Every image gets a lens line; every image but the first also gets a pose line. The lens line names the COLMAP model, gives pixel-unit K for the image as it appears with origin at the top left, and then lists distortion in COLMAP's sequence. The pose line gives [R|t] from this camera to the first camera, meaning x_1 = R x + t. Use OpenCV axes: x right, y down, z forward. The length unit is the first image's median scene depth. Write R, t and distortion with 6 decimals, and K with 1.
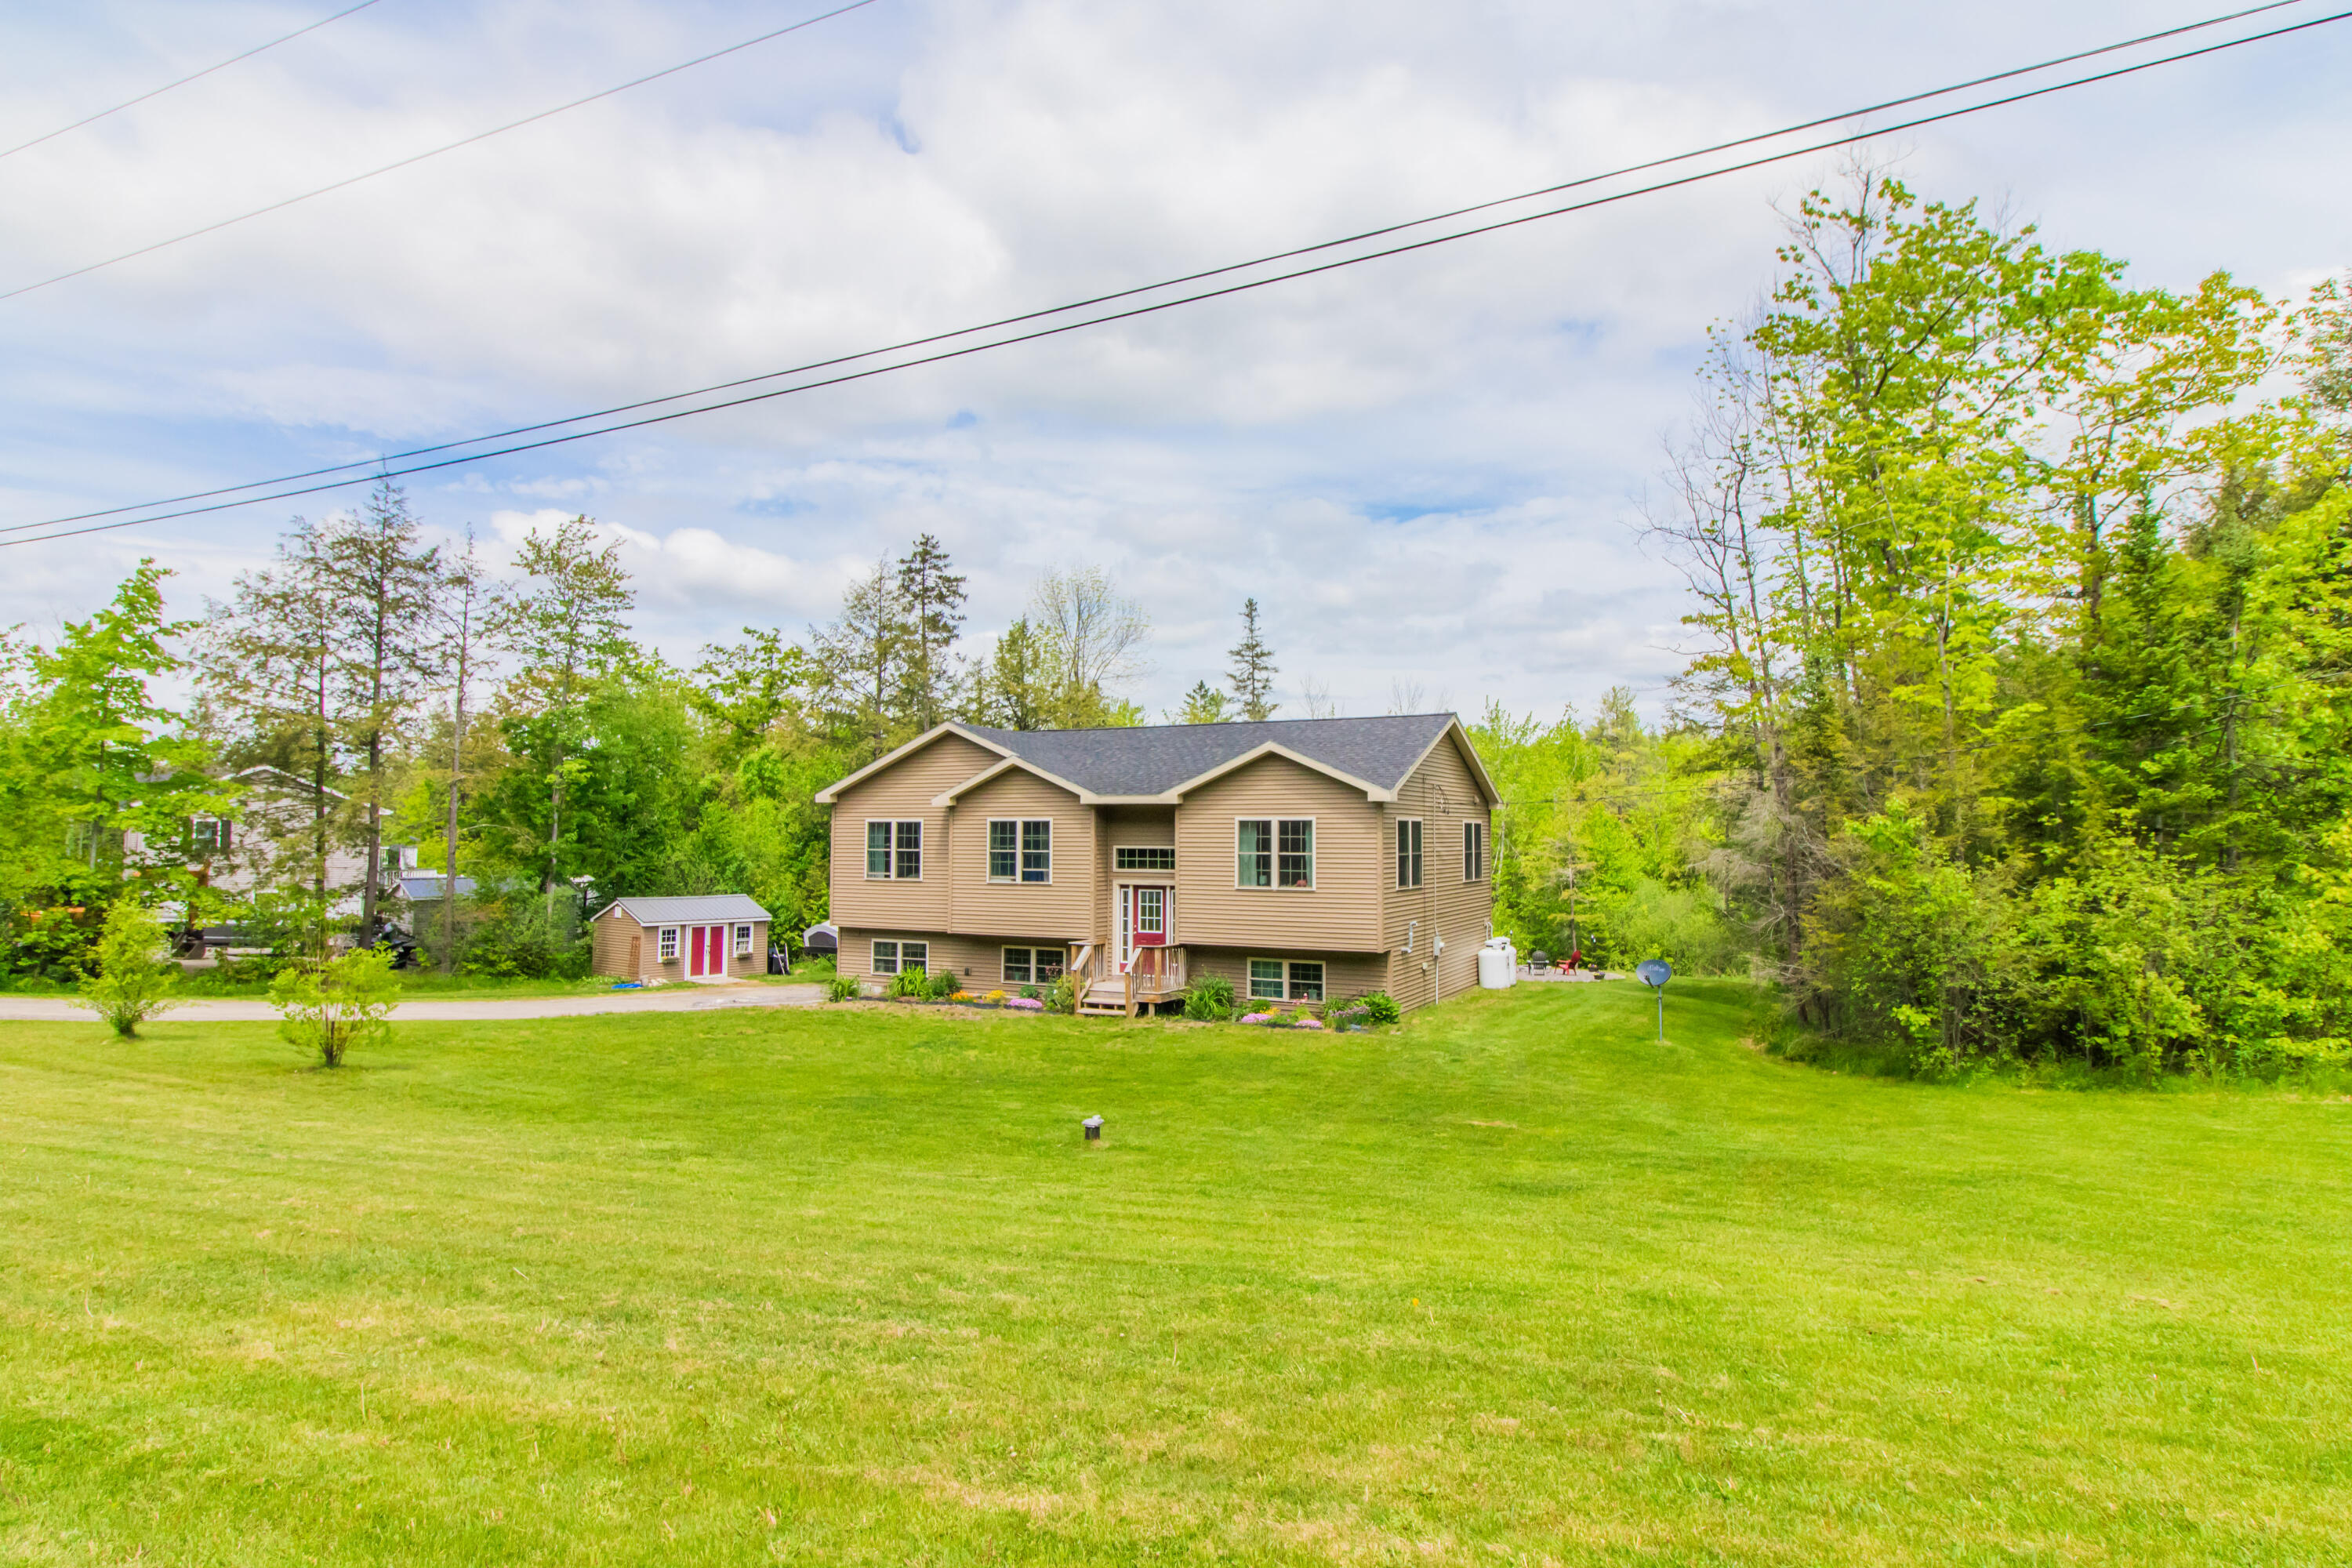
lens RADIAL K [[1264.5, 0, 1166.2], [0, 1264.5, 794.1], [0, 0, 1]] dist [-0.000735, 0.000059]
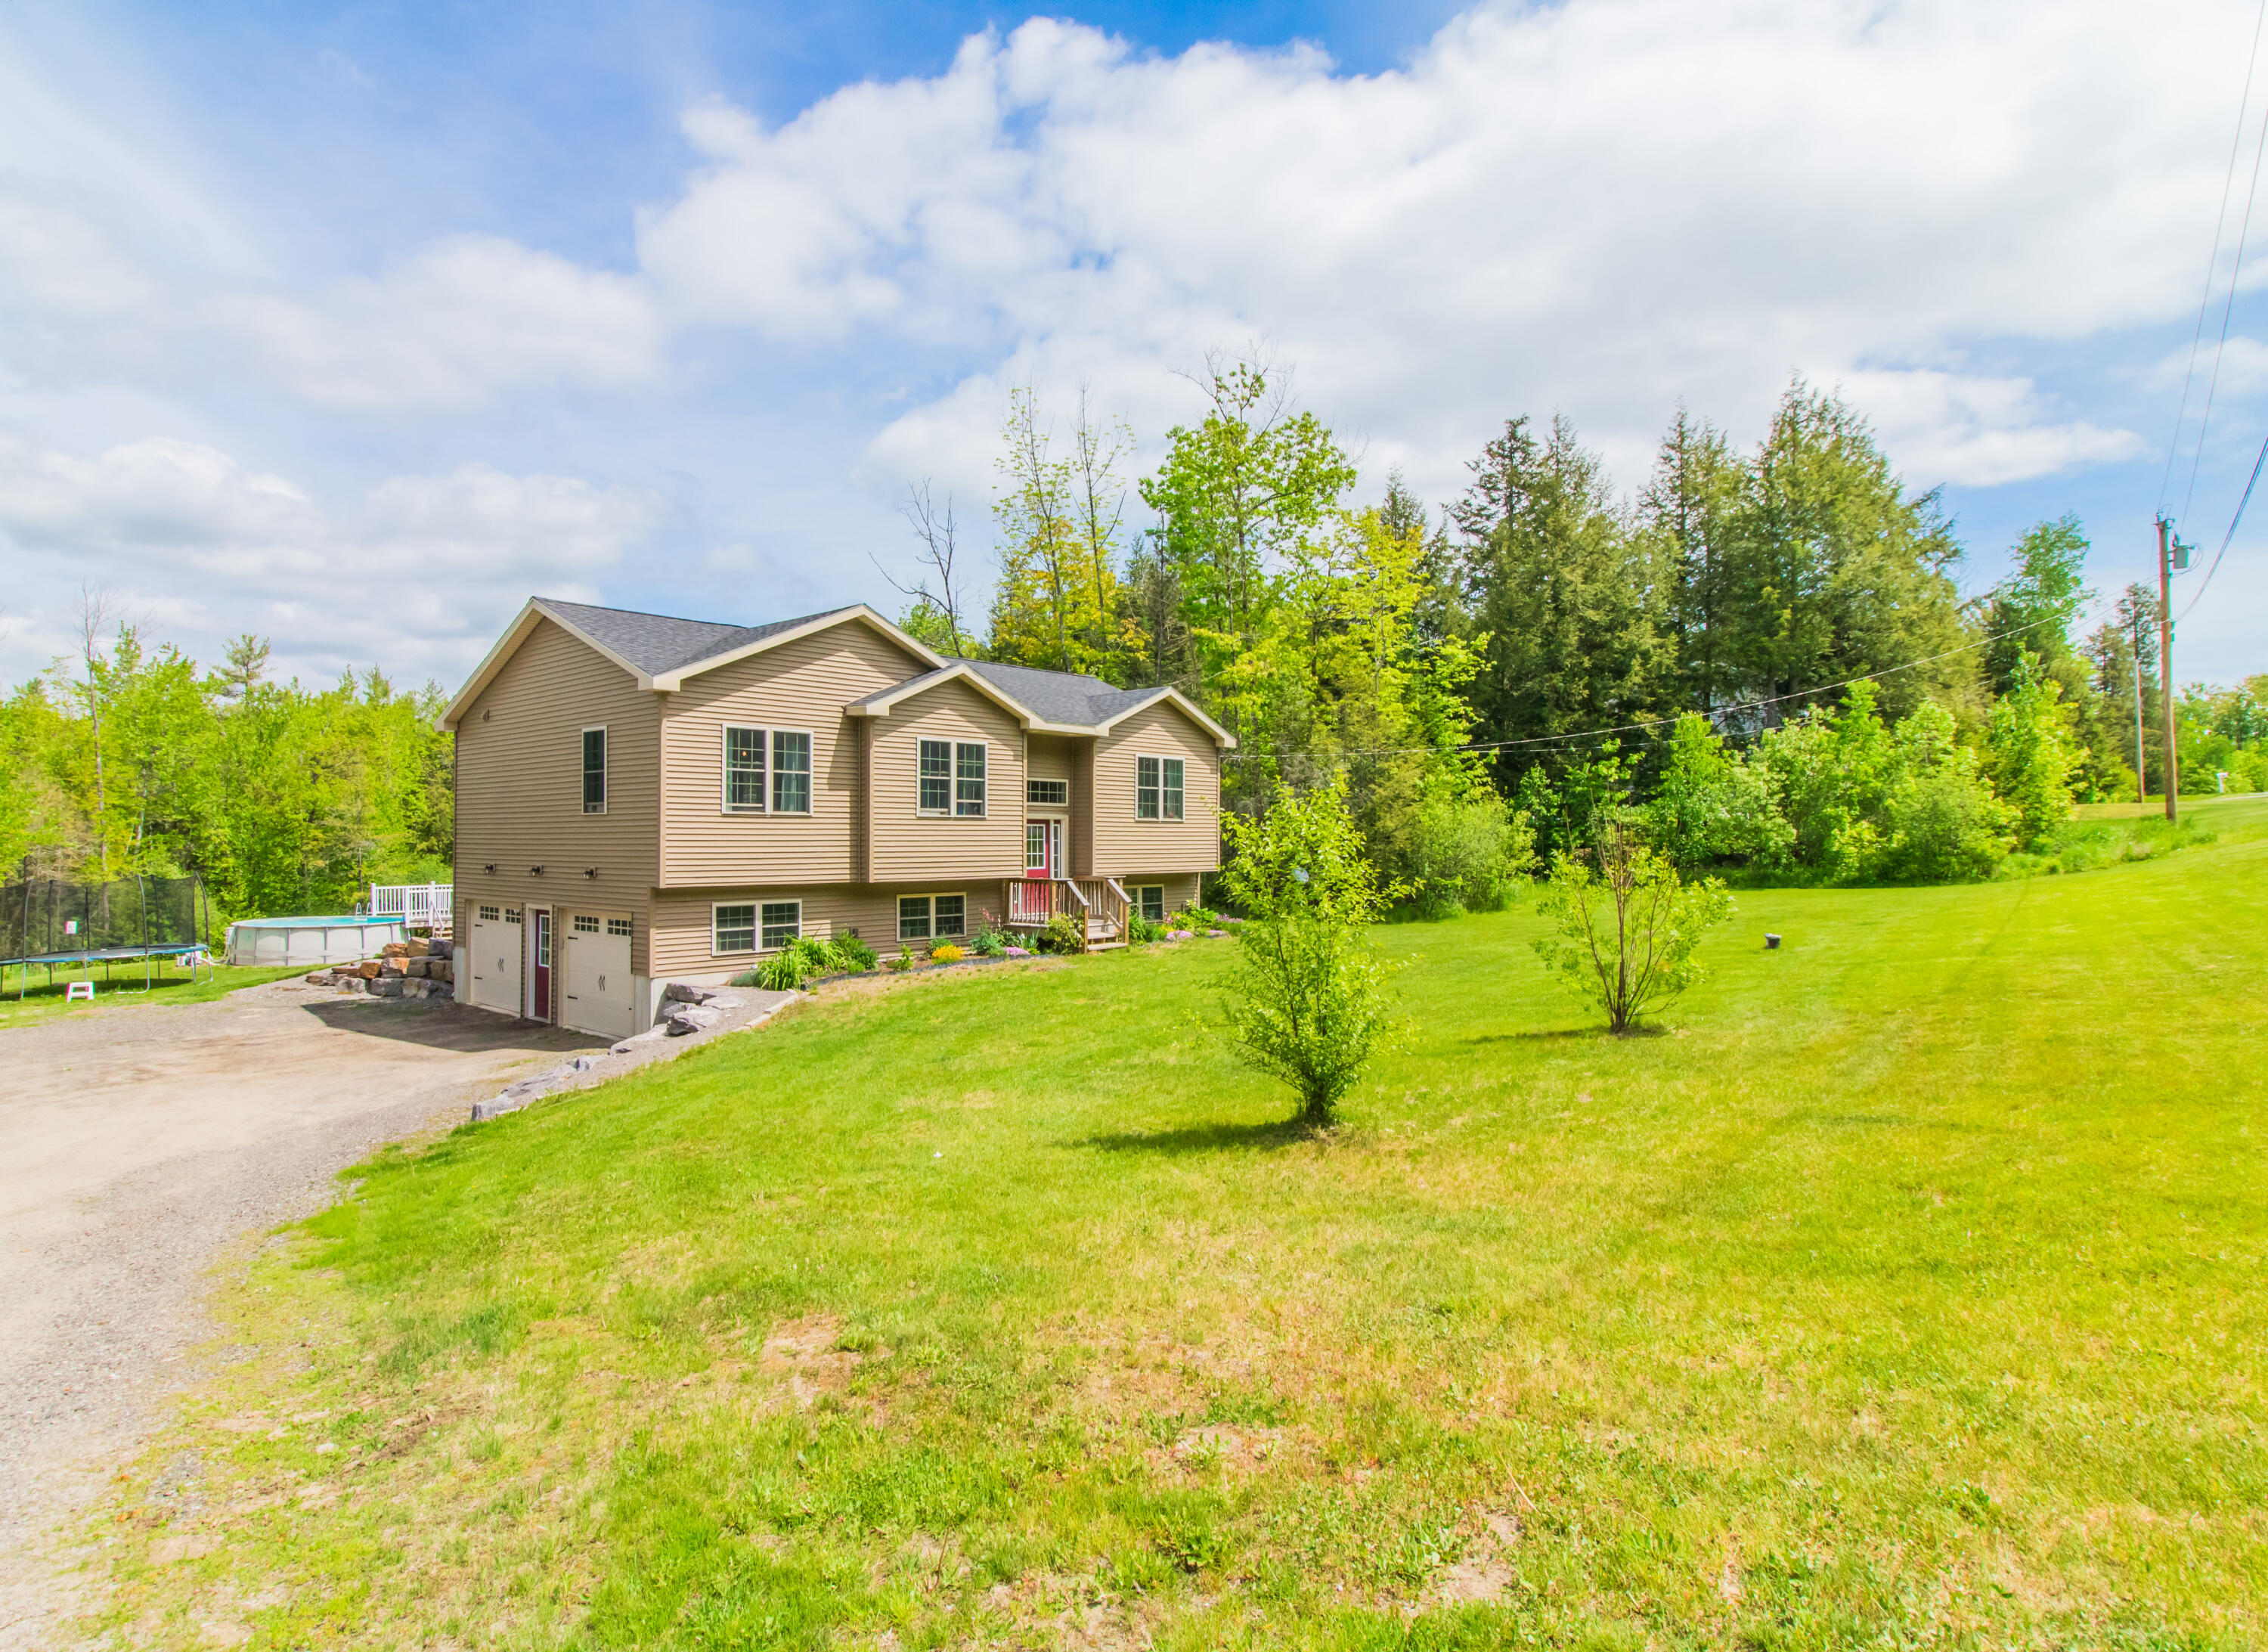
lens RADIAL K [[1223.0, 0, 1040.0], [0, 1223.0, 811.9], [0, 0, 1]] dist [-0.002184, -0.000003]
pose [[0.283683, 0.018788, 0.958734, -0.853992], [-0.033697, 0.999386, -0.009615, 0.071177], [-0.958326, -0.029579, 0.284142, 0.694779]]
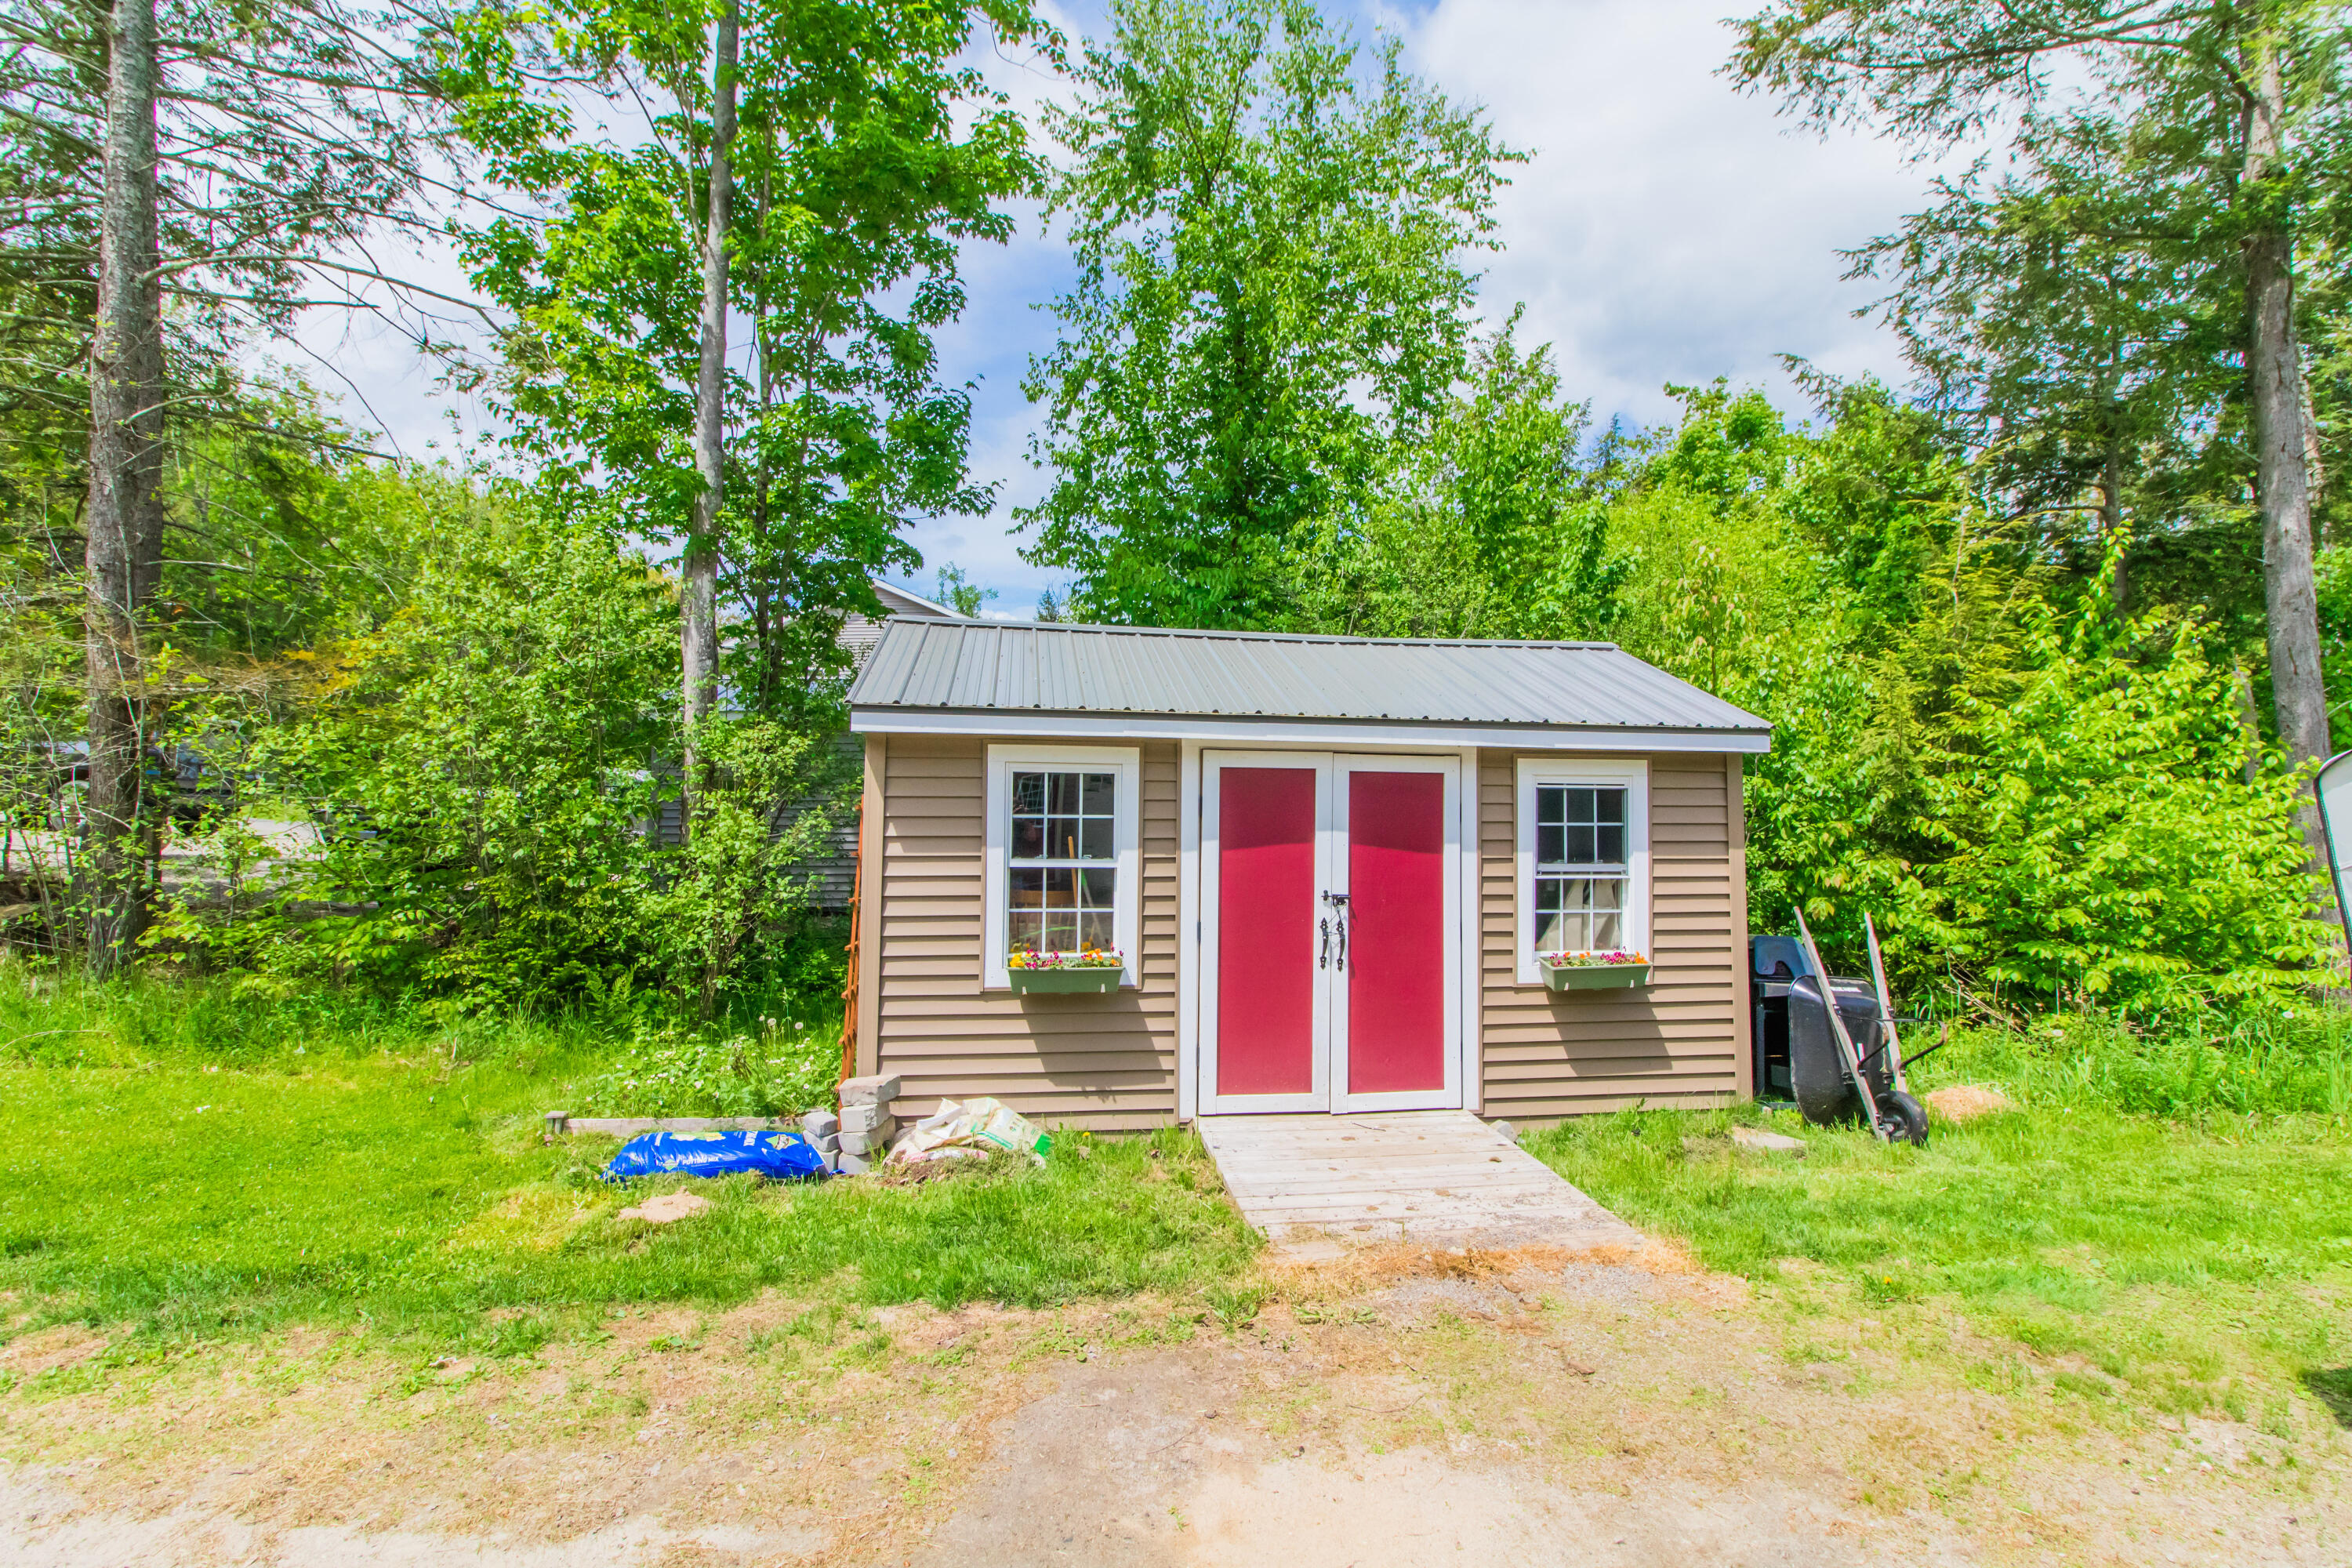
lens RADIAL K [[1102.8, 0, 1176.0], [0, 1102.8, 784.0], [0, 0, 1]] dist [0.001728, 0.000539]
pose [[0.728917, -0.017496, -0.684379, -0.436347], [0.020122, 0.999789, -0.004128, 0.162629], [0.684307, -0.010762, 0.729115, 1.359835]]
